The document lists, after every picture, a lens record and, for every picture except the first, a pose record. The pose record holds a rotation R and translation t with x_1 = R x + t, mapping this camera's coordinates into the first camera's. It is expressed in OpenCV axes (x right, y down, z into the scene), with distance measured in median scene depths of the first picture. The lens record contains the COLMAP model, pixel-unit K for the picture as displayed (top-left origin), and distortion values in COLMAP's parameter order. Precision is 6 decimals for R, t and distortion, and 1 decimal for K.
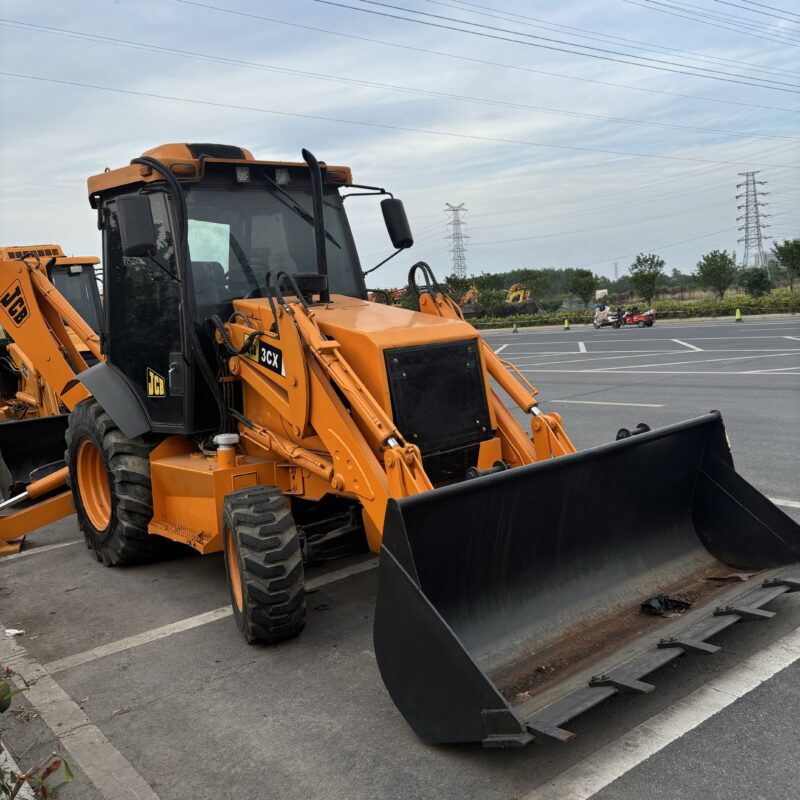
lens RADIAL K [[792.7, 0, 400.0], [0, 792.7, 400.0], [0, 0, 1]] dist [0.100747, -0.219879]
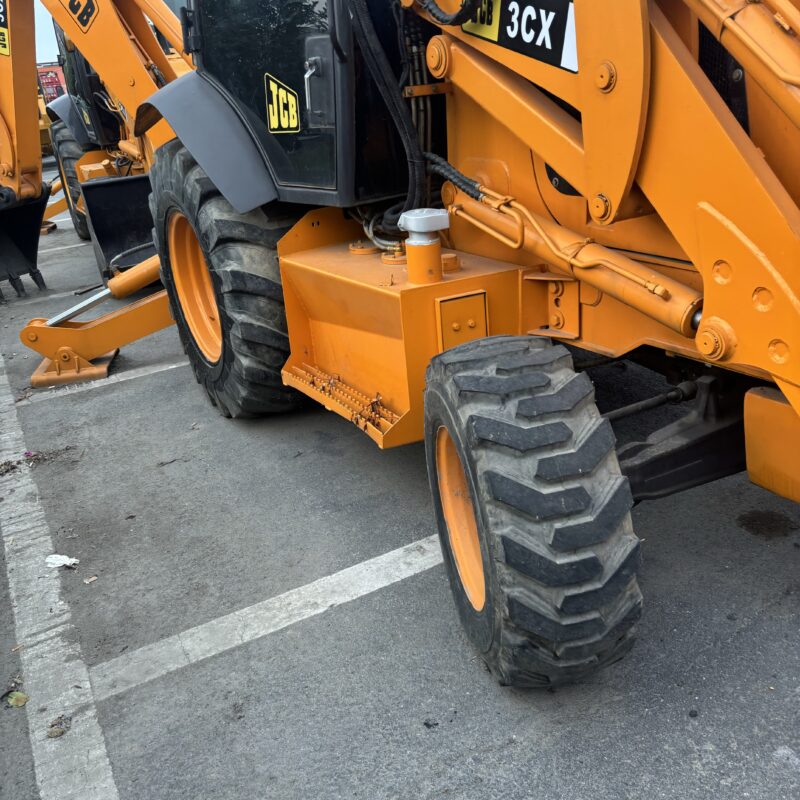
lens RADIAL K [[792.7, 0, 400.0], [0, 792.7, 400.0], [0, 0, 1]] dist [0.100747, -0.219879]
pose [[0.984803, 0.048305, -0.166823, -0.140337], [0.002075, 0.957201, 0.289416, 0.013239], [0.173664, -0.285364, 0.942554, 0.490508]]
